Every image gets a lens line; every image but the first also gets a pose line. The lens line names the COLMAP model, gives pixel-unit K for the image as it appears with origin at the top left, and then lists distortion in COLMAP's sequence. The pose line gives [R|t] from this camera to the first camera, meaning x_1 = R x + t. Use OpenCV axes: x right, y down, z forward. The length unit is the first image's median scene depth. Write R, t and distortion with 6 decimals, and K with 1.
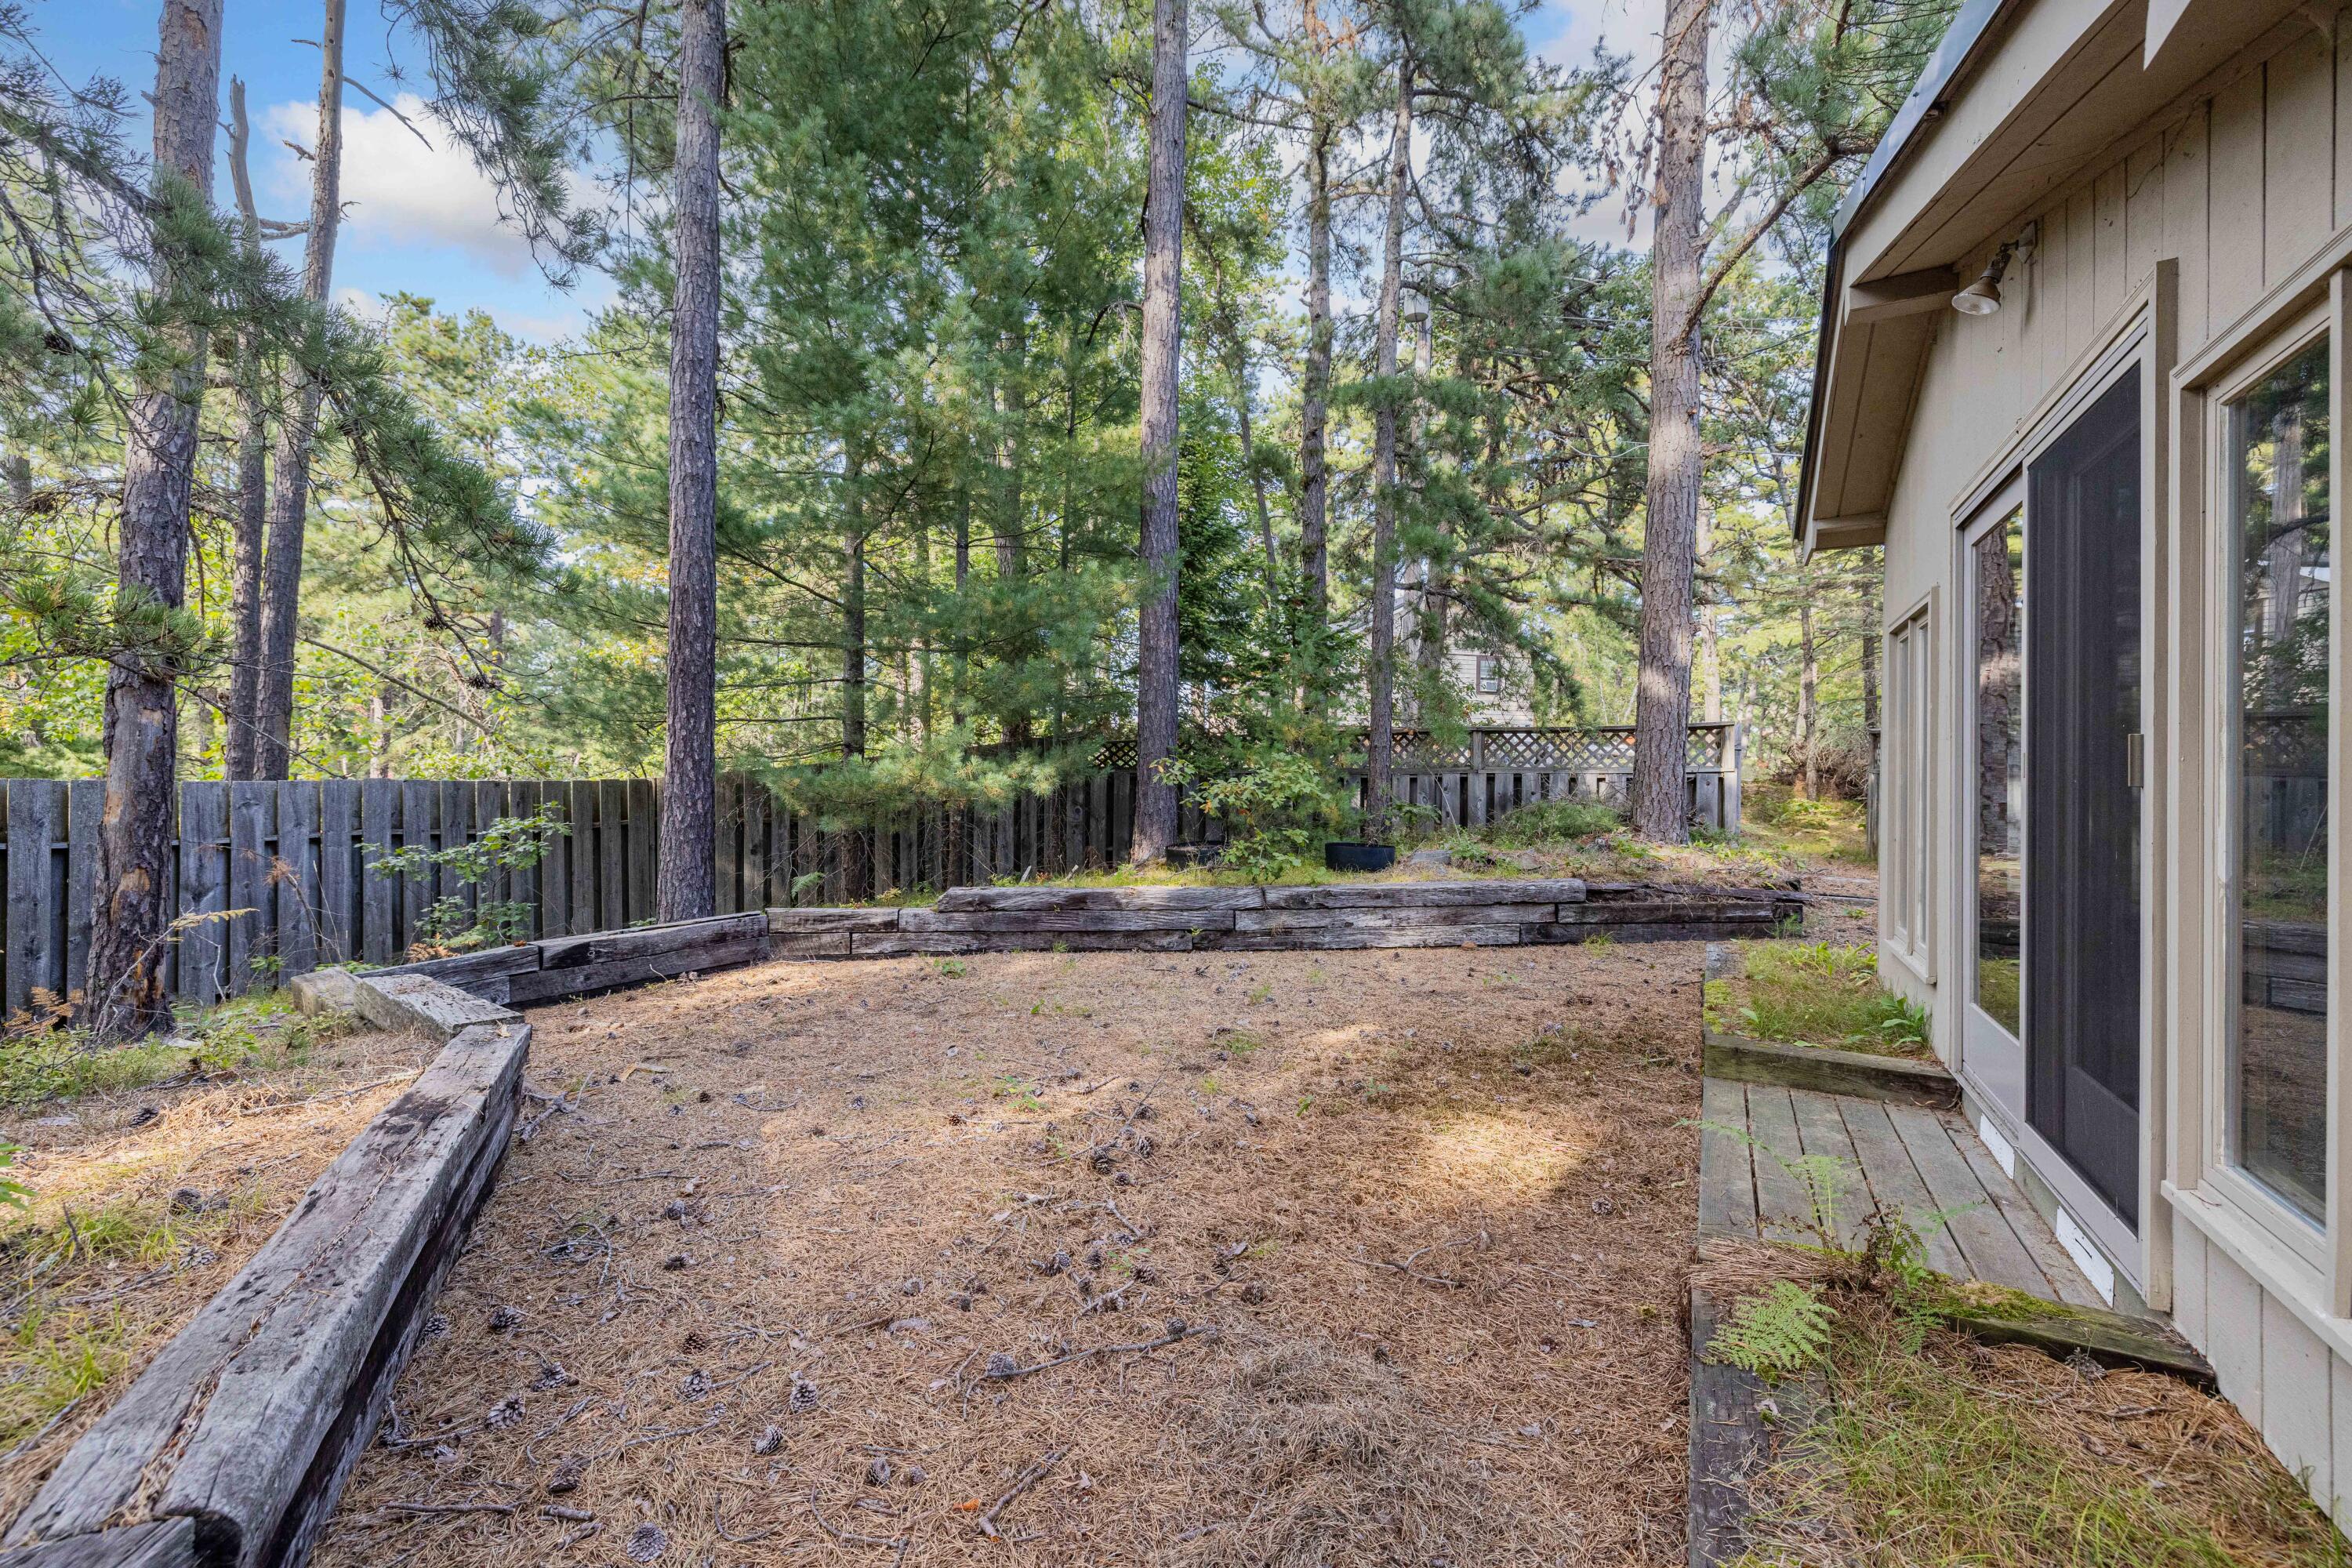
lens RADIAL K [[991.9, 0, 1169.4], [0, 991.9, 775.2], [0, 0, 1]] dist [0.000175, -0.000221]
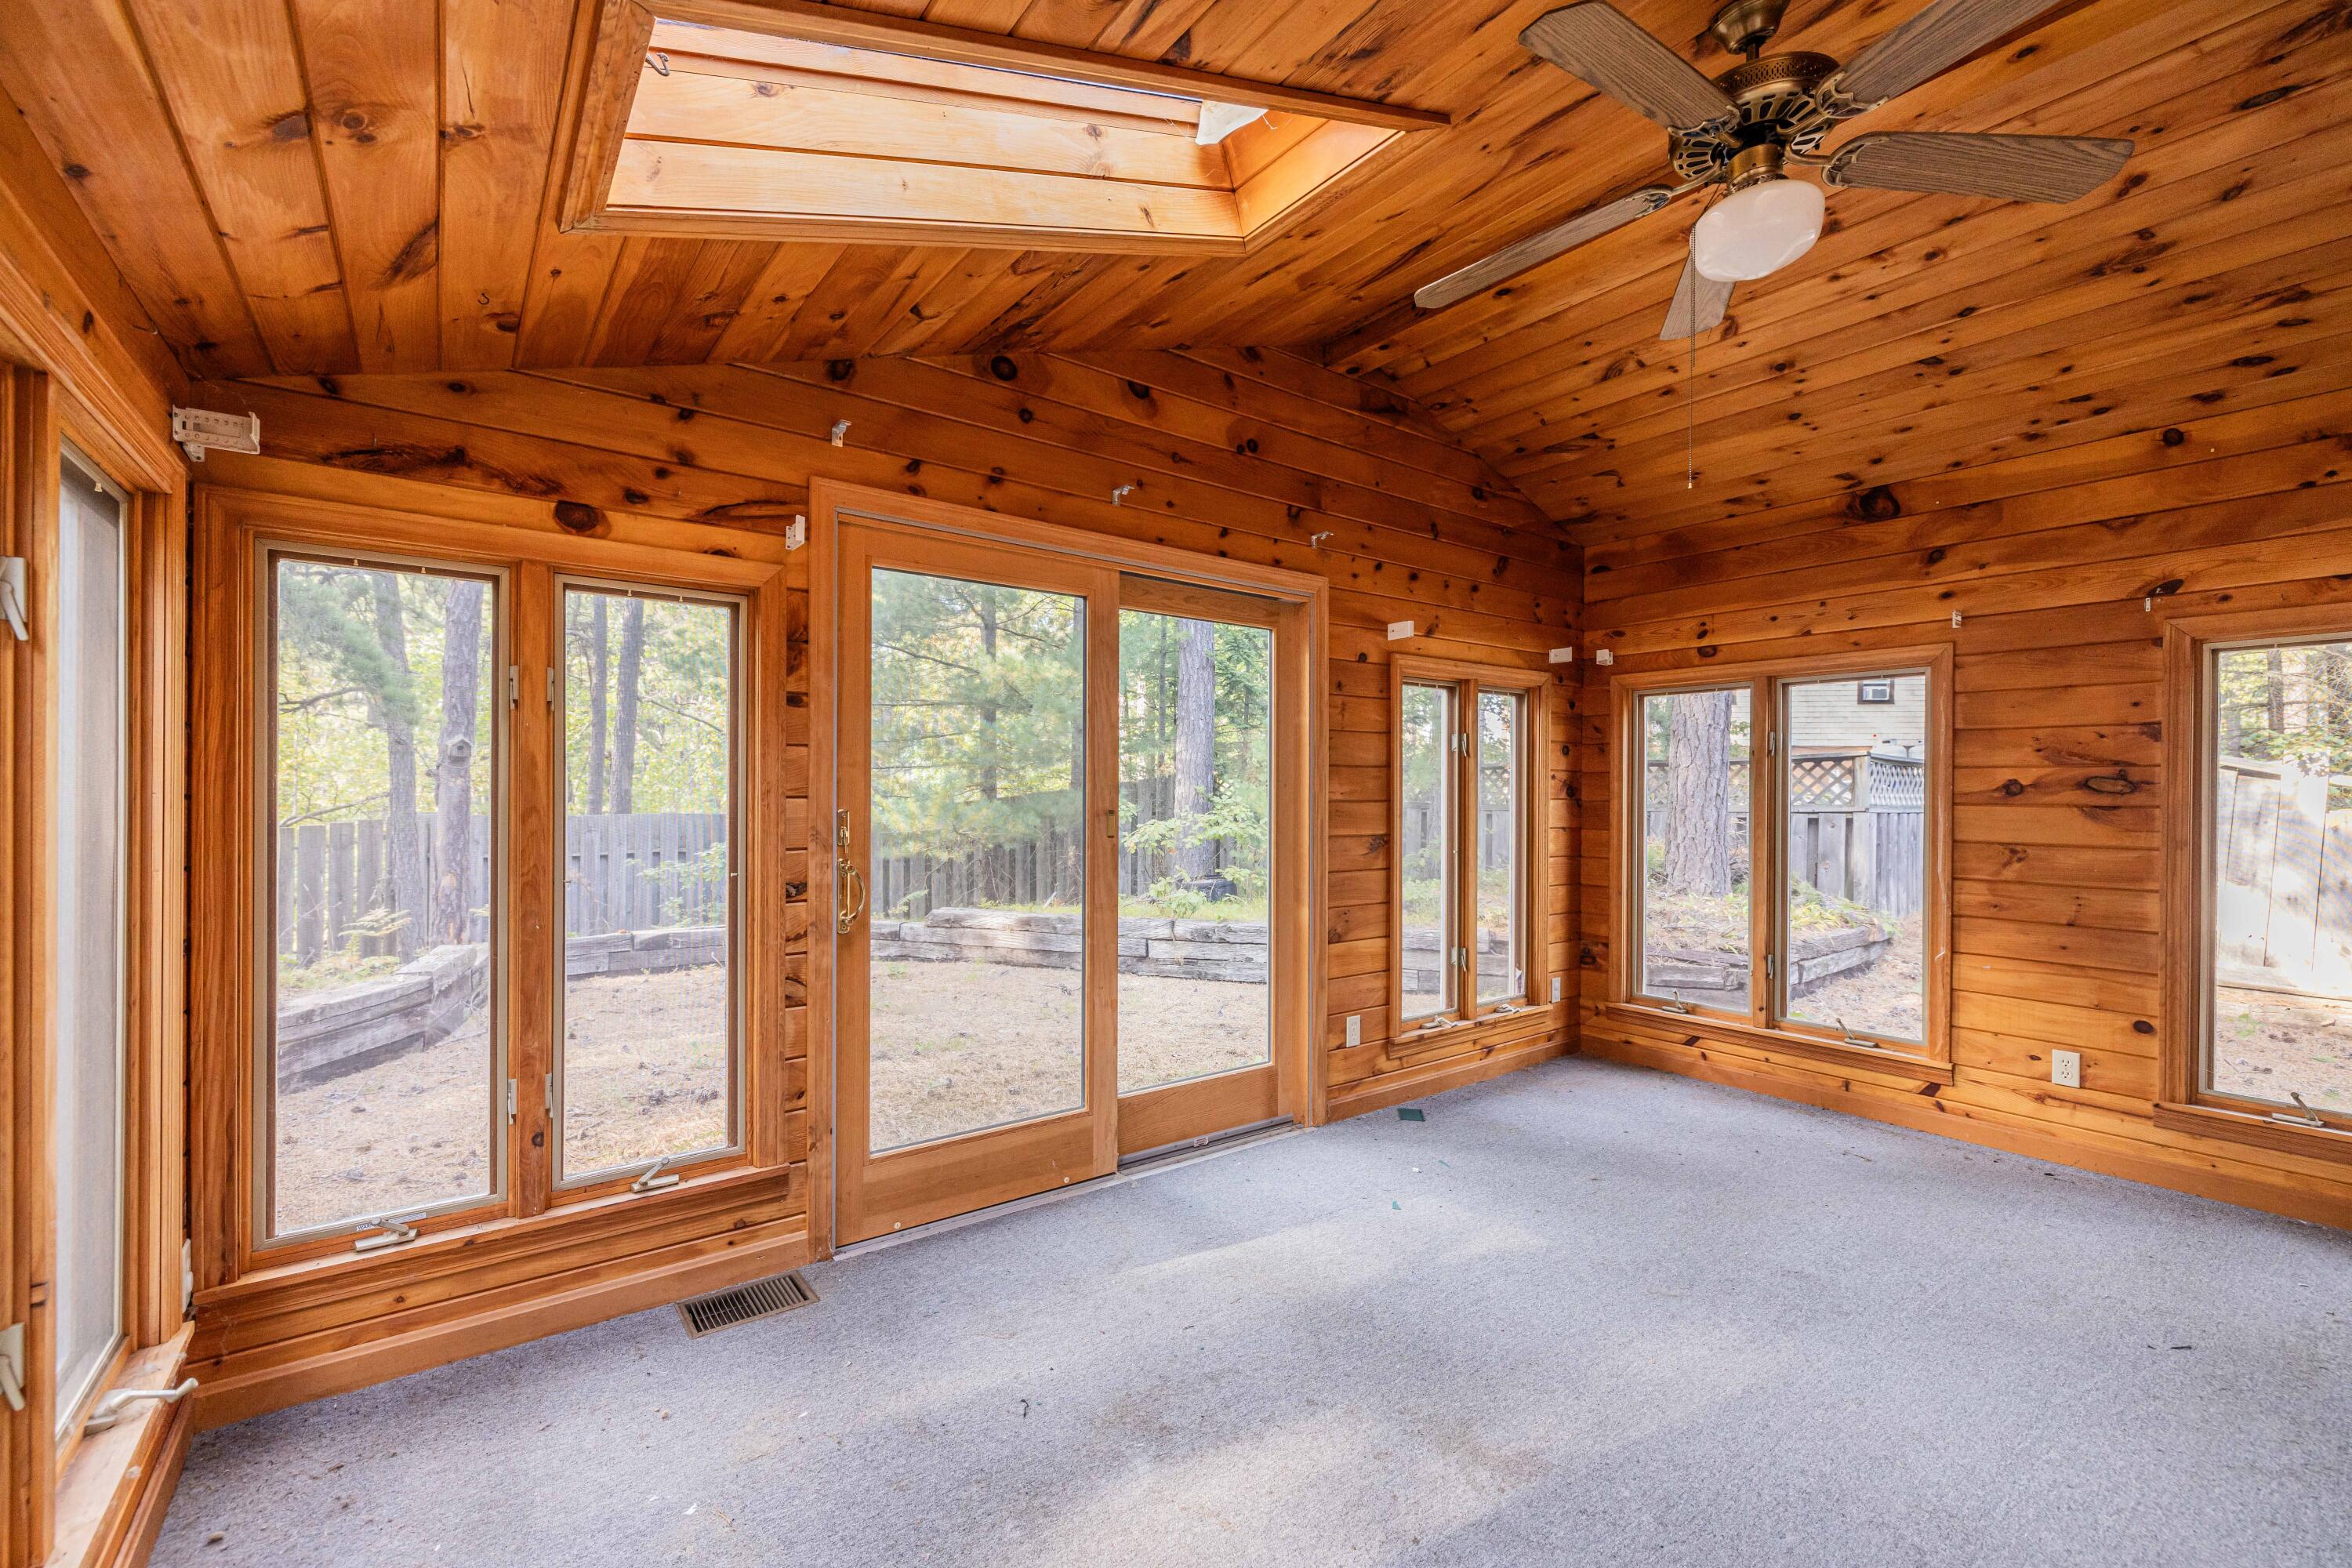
lens RADIAL K [[991.9, 0, 1177.5], [0, 991.9, 785.5], [0, 0, 1]] dist [0.000175, -0.000221]
pose [[0.907988, -0.005037, -0.418966, 0.516464], [0.001547, 0.999961, -0.008670, -0.024896], [0.418993, 0.007224, 0.907961, 0.000625]]
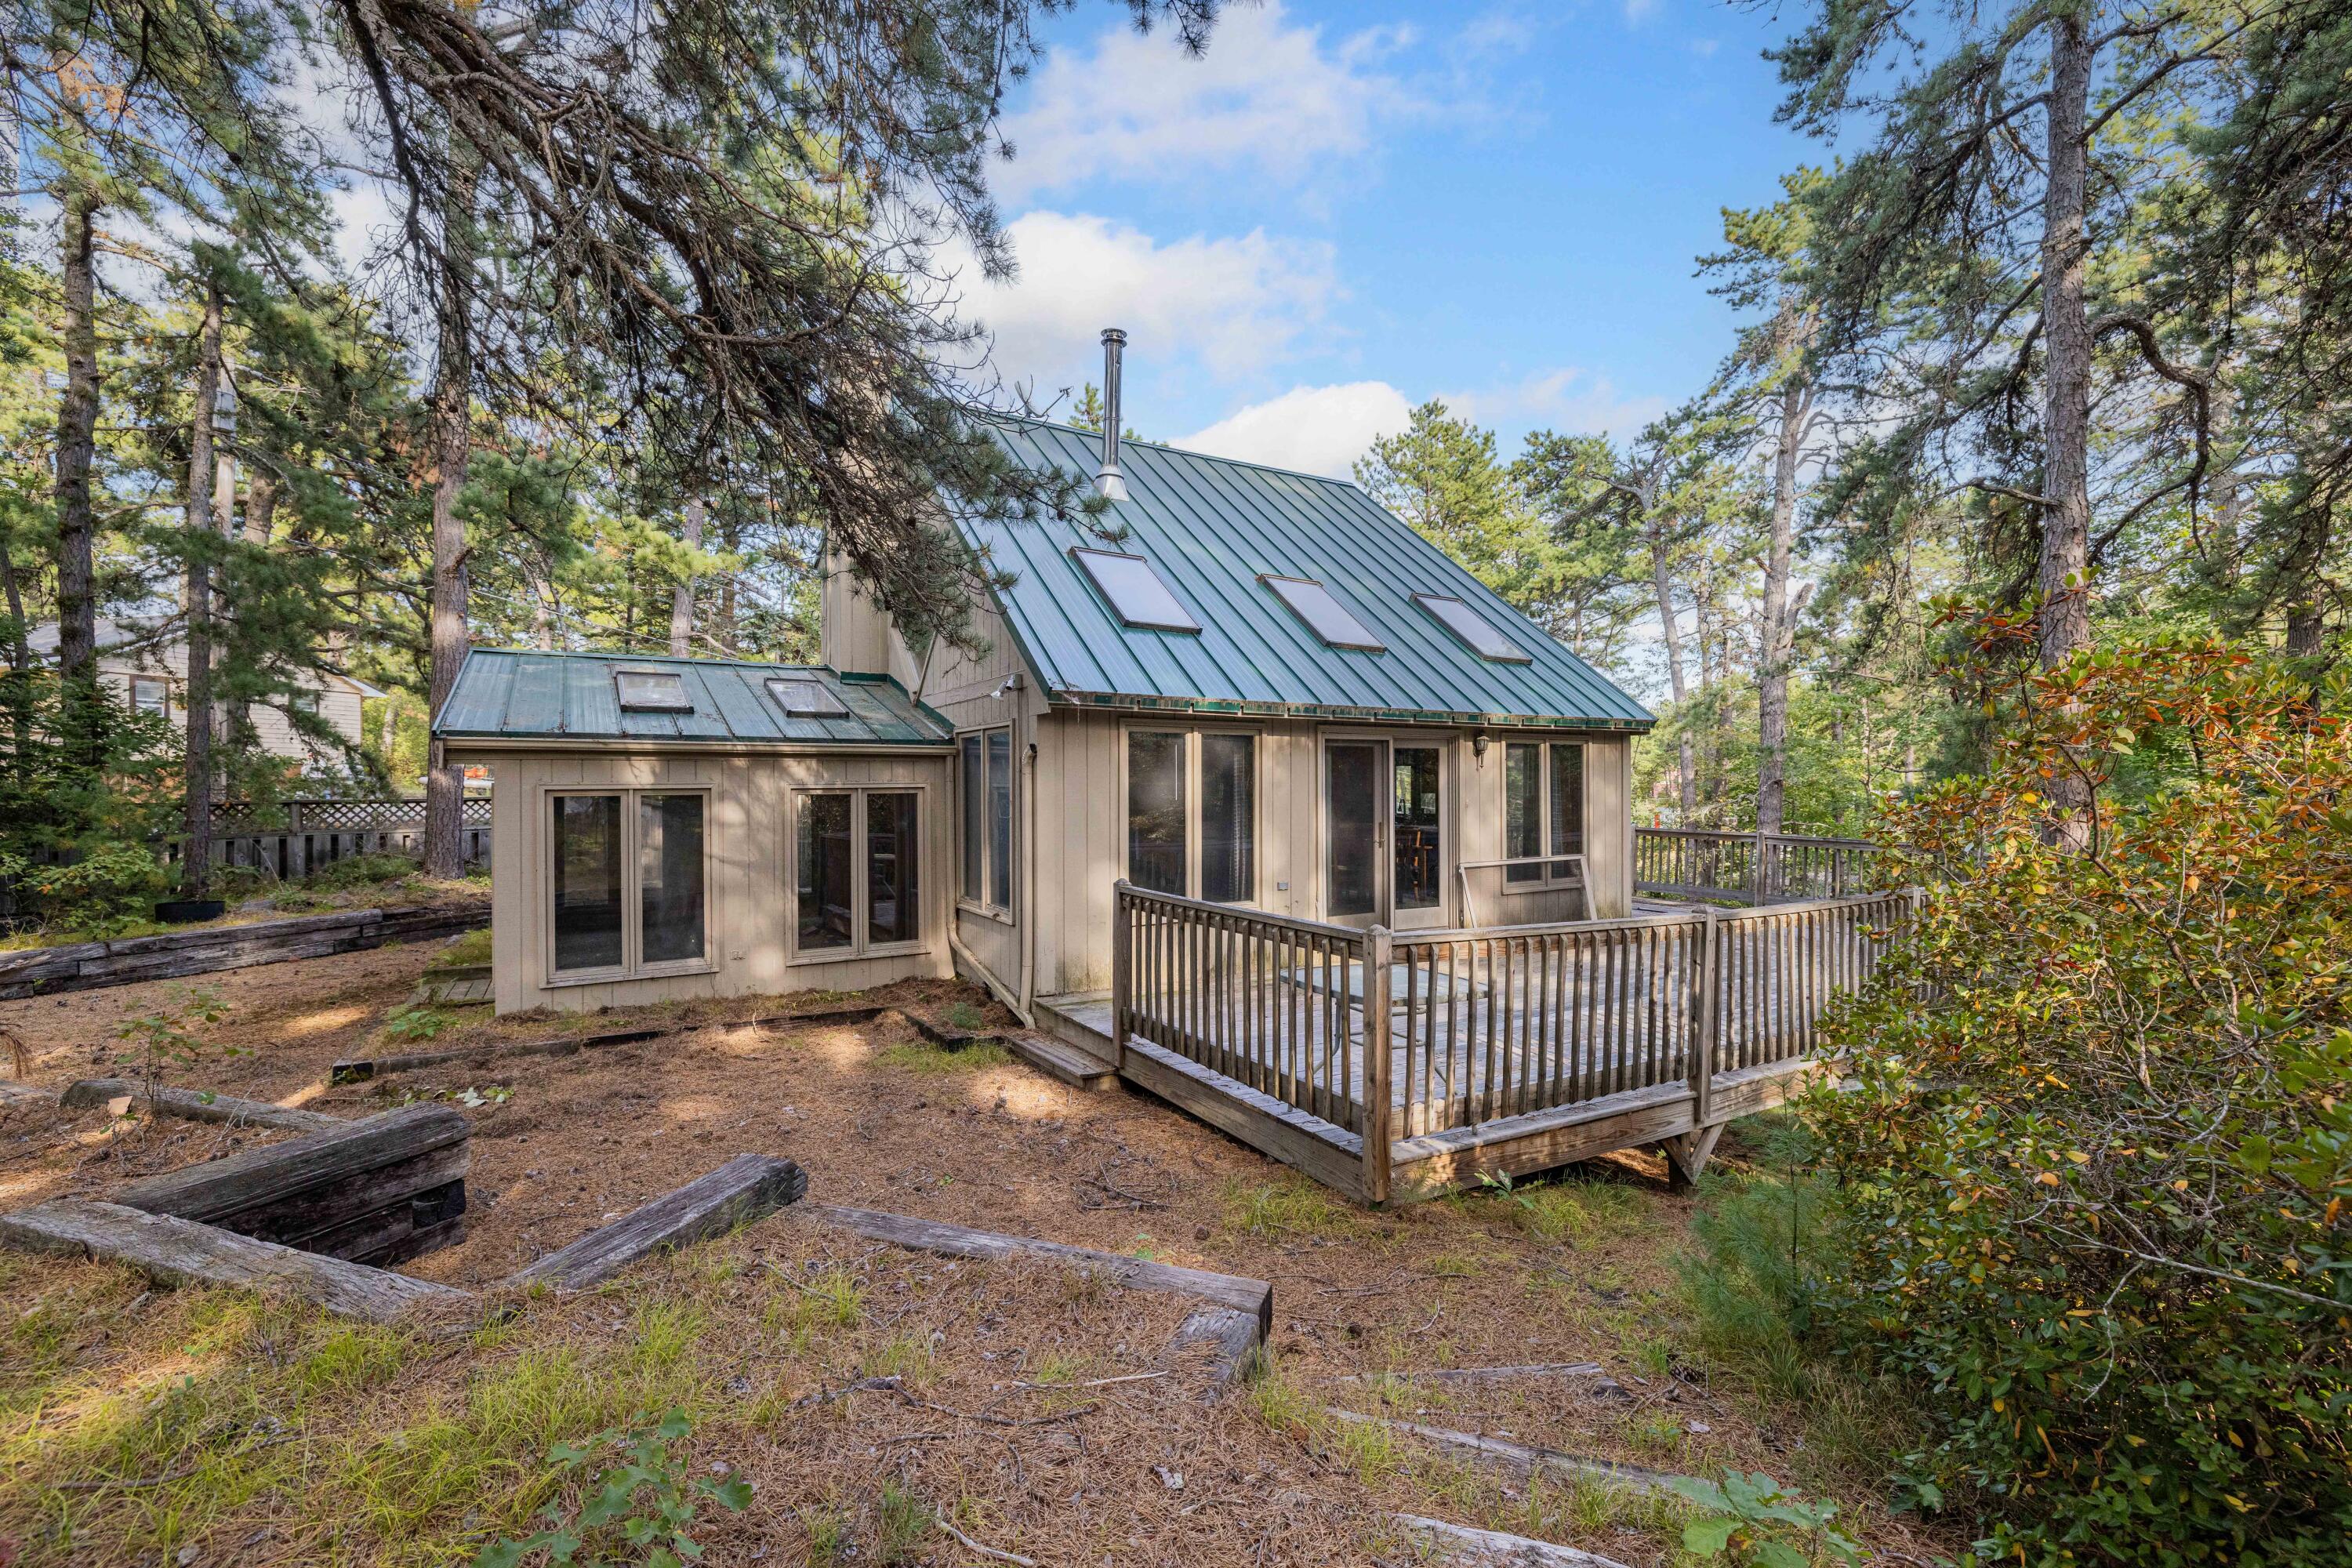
lens RADIAL K [[991.9, 0, 1175.7], [0, 991.9, 783.2], [0, 0, 1]] dist [0.000175, -0.000221]
pose [[0.513198, -0.011981, 0.858187, -0.306098], [0.010482, 0.999915, 0.007692, -0.098416], [-0.858206, 0.005048, 0.513280, -0.944838]]
